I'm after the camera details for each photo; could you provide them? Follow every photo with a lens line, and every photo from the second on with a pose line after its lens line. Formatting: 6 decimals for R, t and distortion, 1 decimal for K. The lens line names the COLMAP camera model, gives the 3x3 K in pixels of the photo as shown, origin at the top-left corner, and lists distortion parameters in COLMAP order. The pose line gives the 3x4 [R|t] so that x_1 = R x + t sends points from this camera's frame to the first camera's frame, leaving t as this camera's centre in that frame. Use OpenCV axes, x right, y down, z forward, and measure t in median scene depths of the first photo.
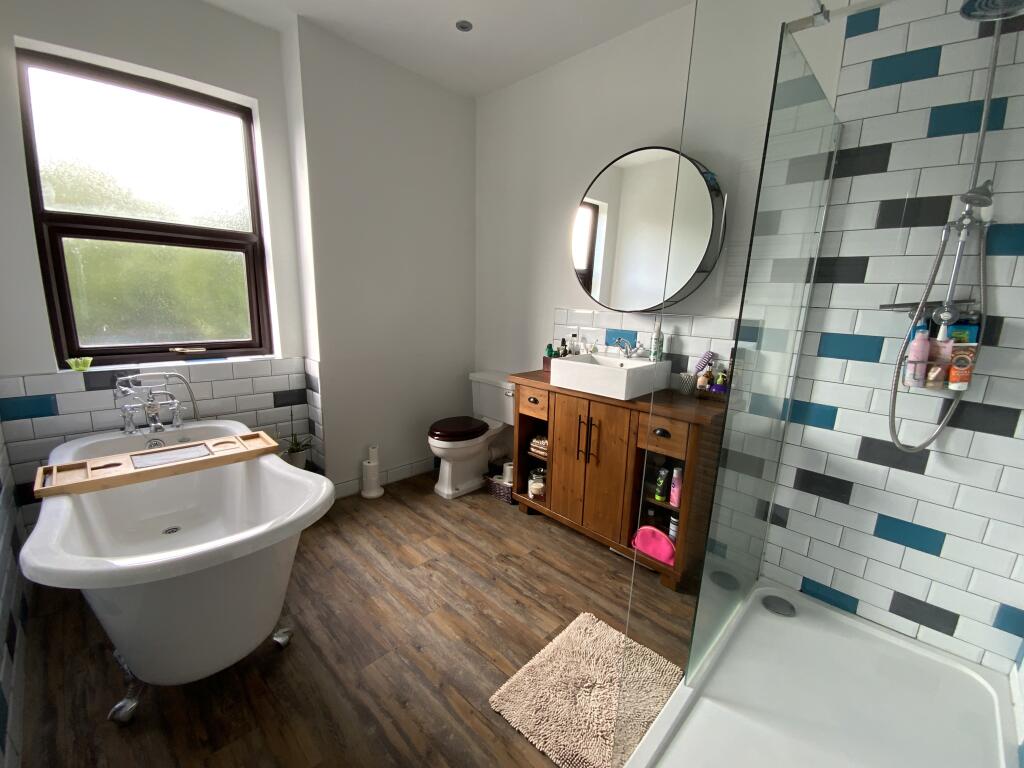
lens RADIAL K [[420.6, 0, 512.0], [0, 420.6, 384.0], [0, 0, 1]] dist [-0.001525, -0.000411]
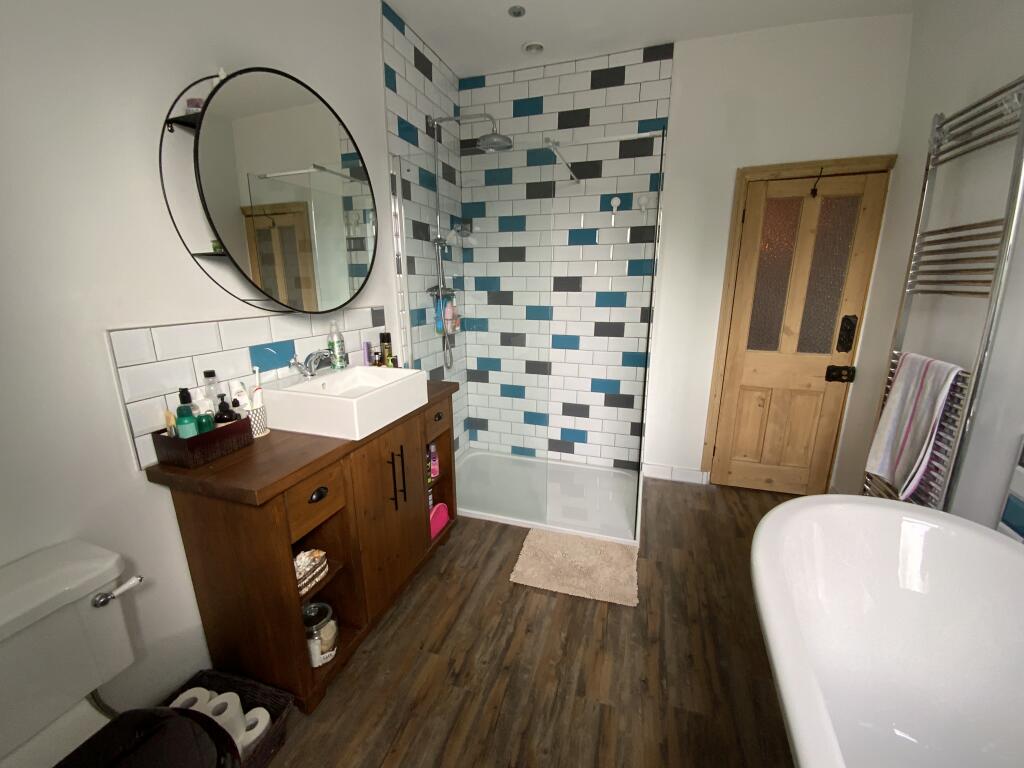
lens RADIAL K [[415.6, 0, 514.7], [0, 415.6, 382.0], [0, 0, 1]] dist [0.010101, -0.000542]
pose [[-0.448650, -0.248250, 0.858537, -0.642531], [0.167654, 0.920213, 0.353696, -0.321293], [-0.877841, 0.302623, -0.371233, 1.240414]]
